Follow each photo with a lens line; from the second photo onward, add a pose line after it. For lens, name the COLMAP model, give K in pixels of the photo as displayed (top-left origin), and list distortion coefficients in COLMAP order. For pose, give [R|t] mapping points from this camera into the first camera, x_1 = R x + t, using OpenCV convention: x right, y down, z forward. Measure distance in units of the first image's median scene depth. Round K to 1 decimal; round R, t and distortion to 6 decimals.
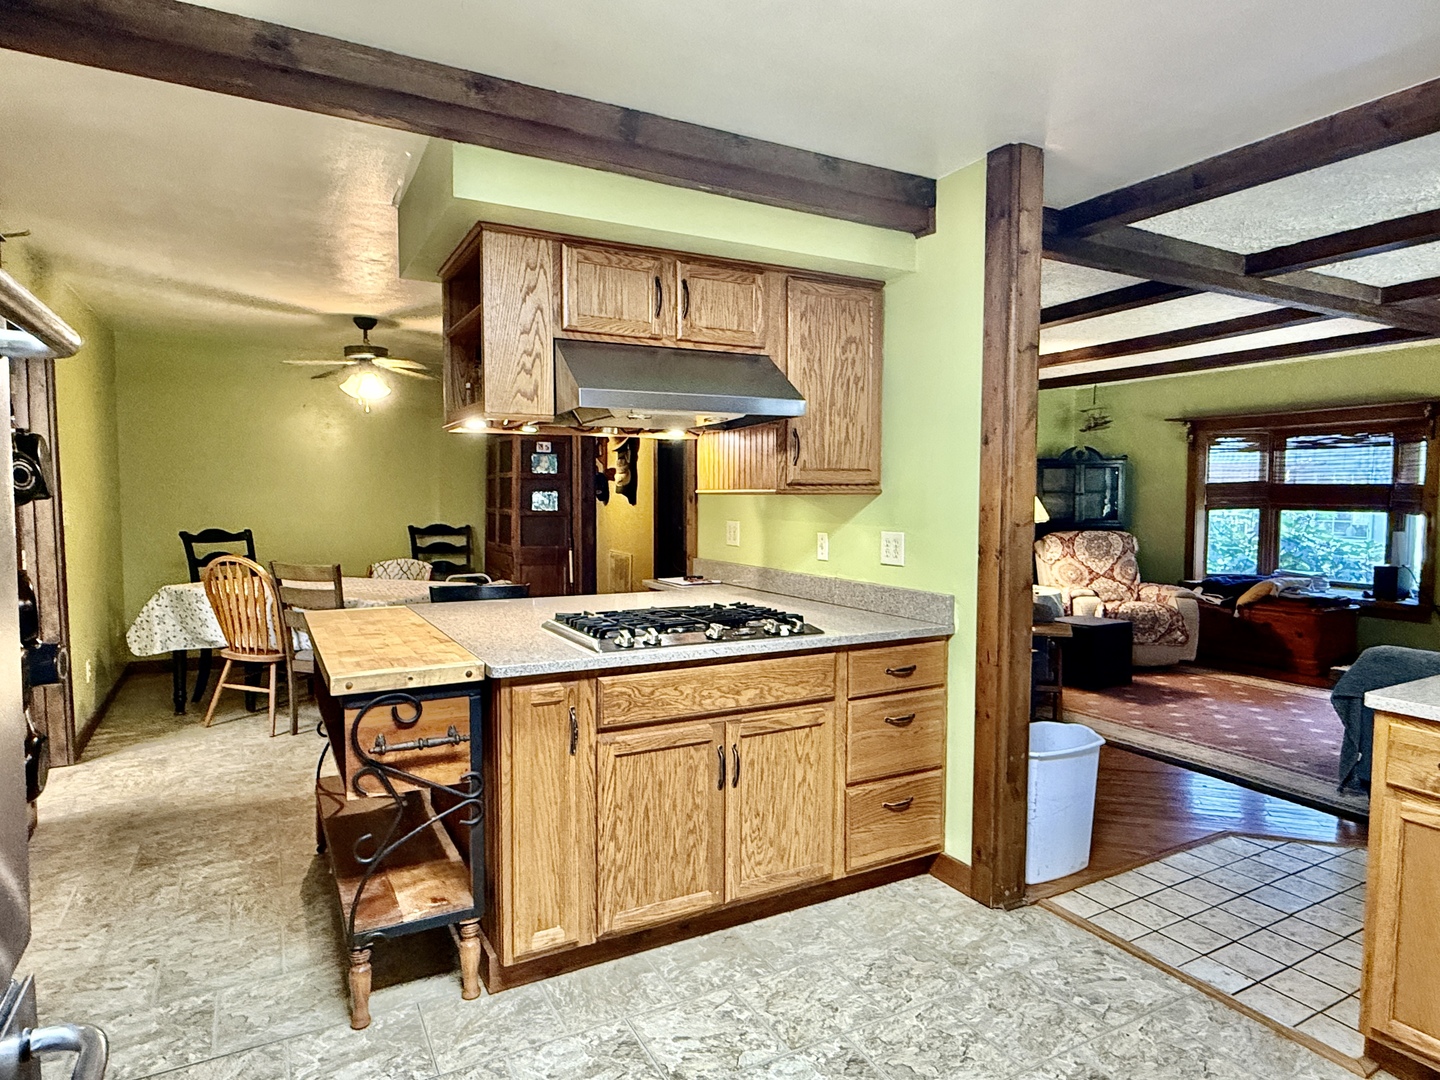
lens RADIAL K [[843.1, 0, 711.0], [0, 843.1, 544.9], [0, 0, 1]] dist [-0.000370, 0.000442]
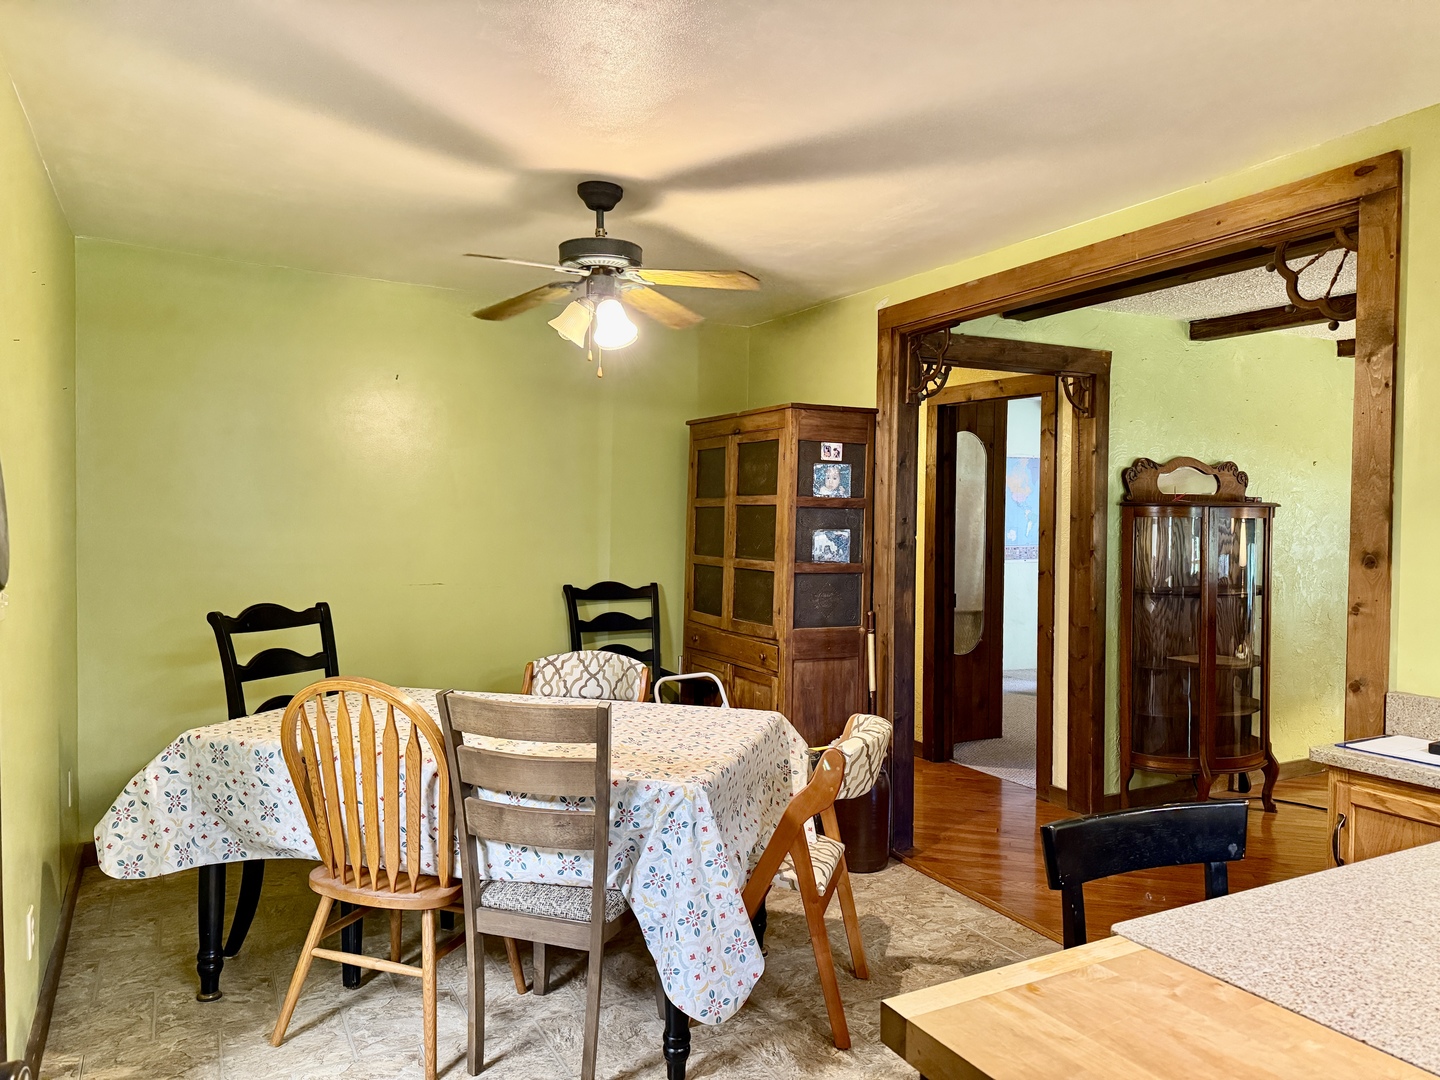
lens RADIAL K [[977.0, 0, 720.8], [0, 977.0, 551.6], [0, 0, 1]] dist [0.027524, -0.000490]
pose [[0.999974, 0.001544, -0.006984, -0.269296], [-0.001713, 0.999704, -0.024278, -0.032798], [0.006945, 0.024289, 0.999681, 0.346094]]
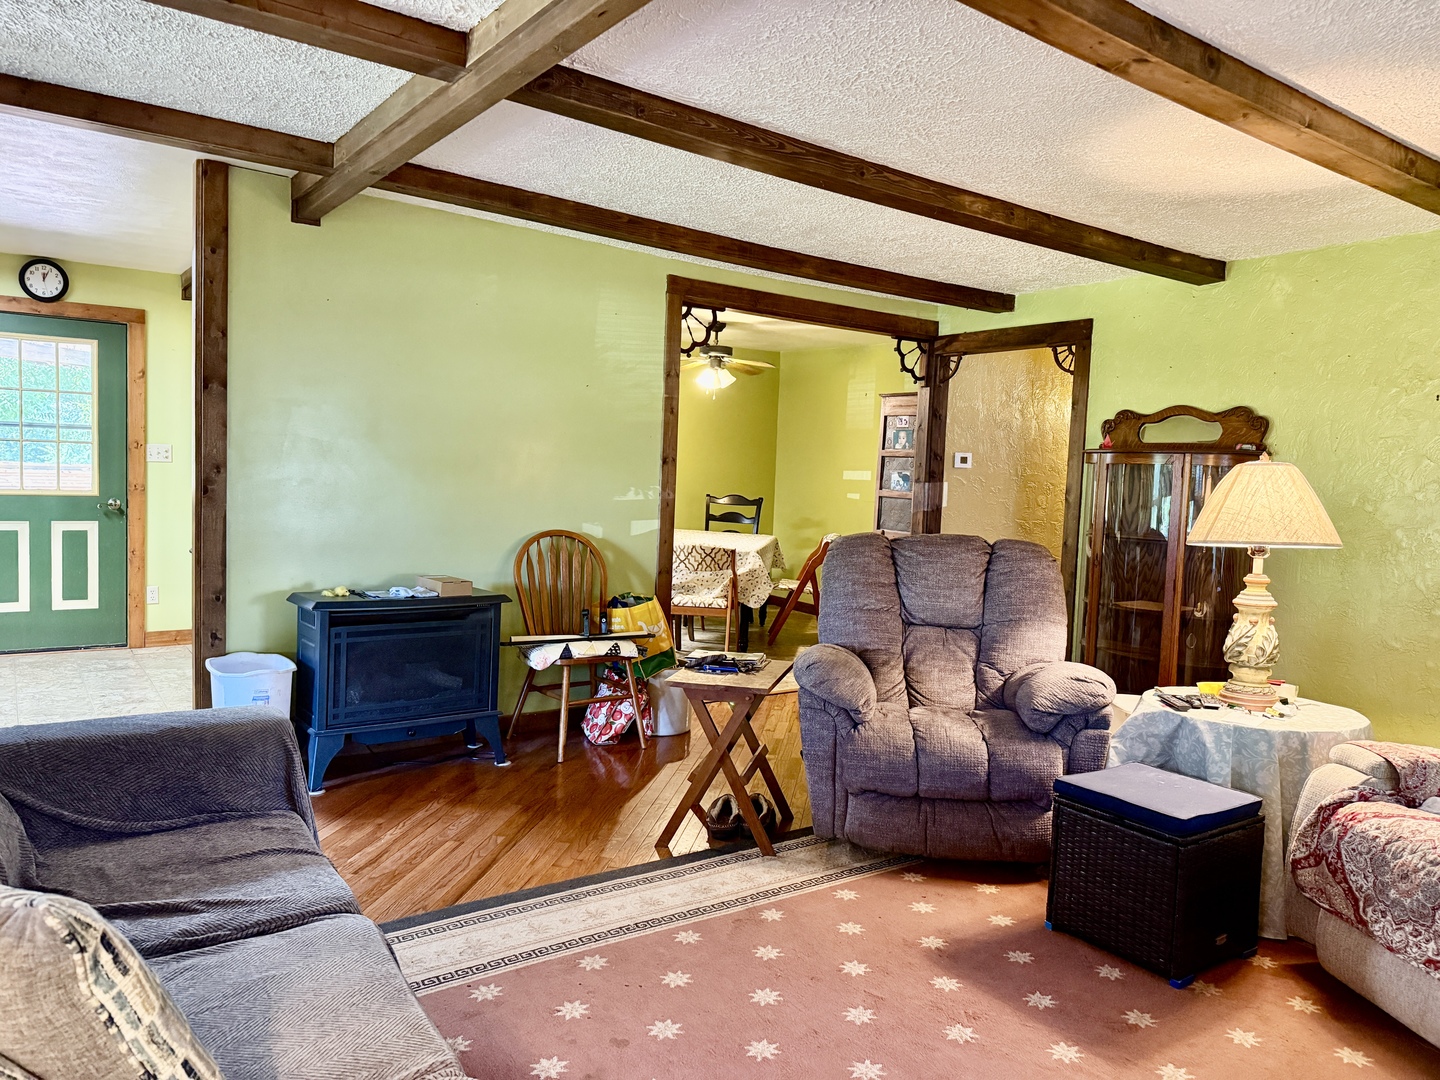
lens RADIAL K [[1010.7, 0, 736.8], [0, 1010.7, 535.9], [0, 0, 1]] dist [0.062013, -0.075143]
pose [[0.132275, 0.068520, -0.988842, 0.871301], [-0.101225, 0.993326, 0.055290, -0.036546], [0.986031, 0.092782, 0.138328, 0.700192]]
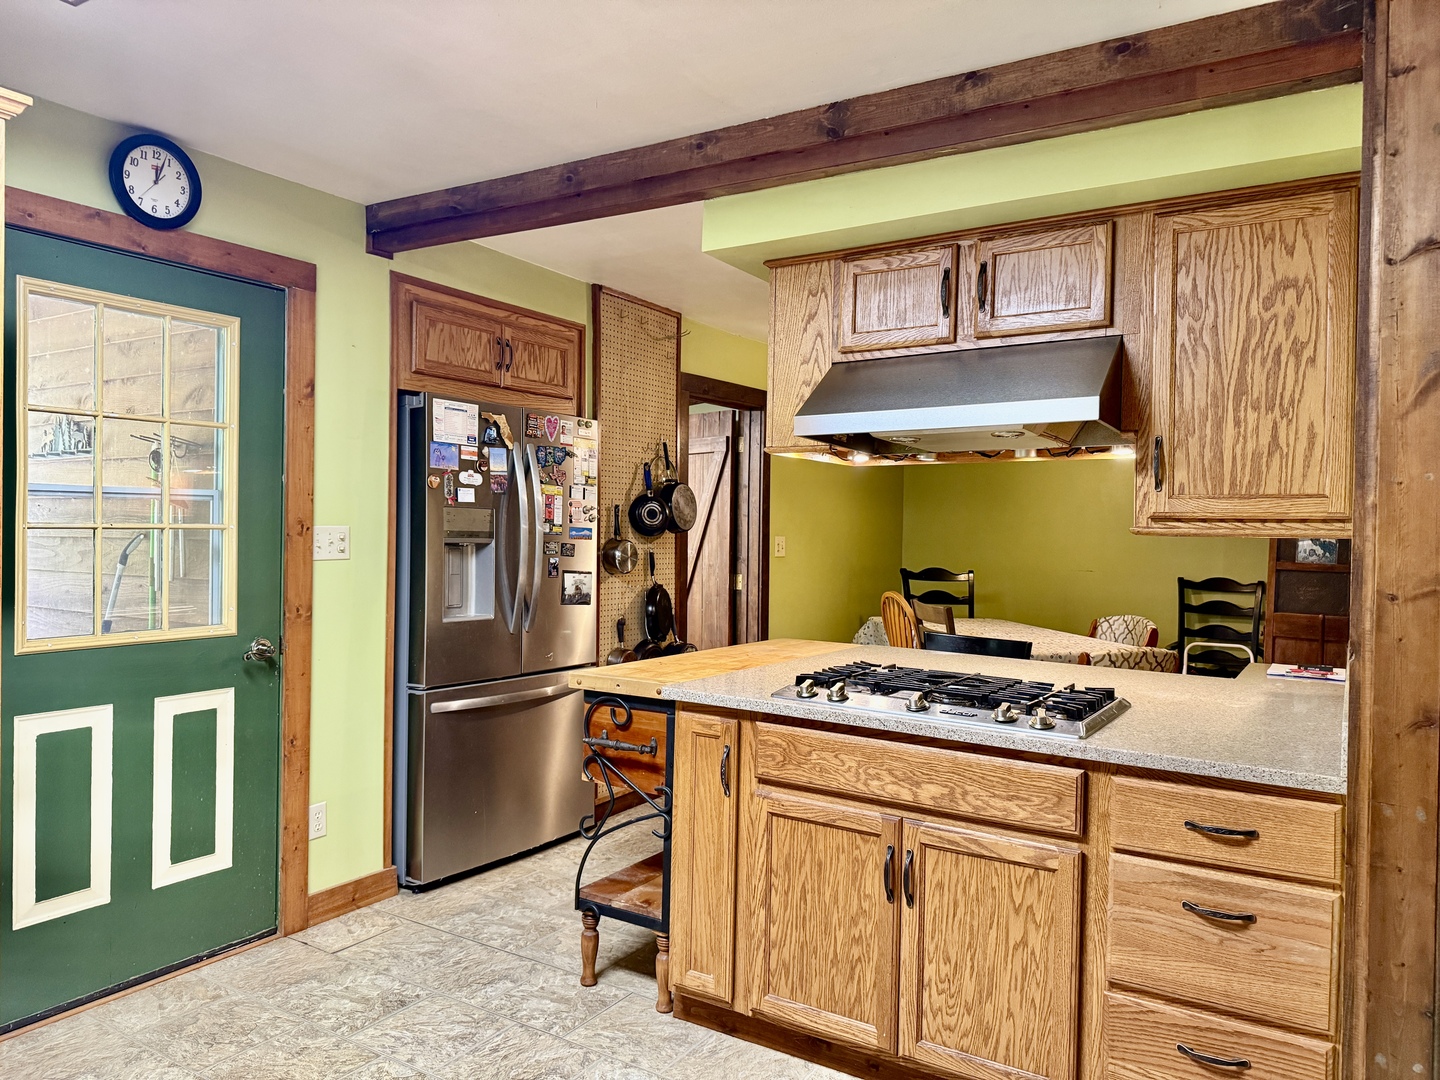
lens RADIAL K [[992.9, 0, 720.0], [0, 992.9, 540.0], [0, 0, 1]] dist [0.130676, -0.211628]
pose [[0.495772, 0.017338, -0.868280, 0.295492], [-0.071789, 0.997197, -0.021078, -0.006745], [0.865481, 0.072783, 0.495627, 0.145629]]
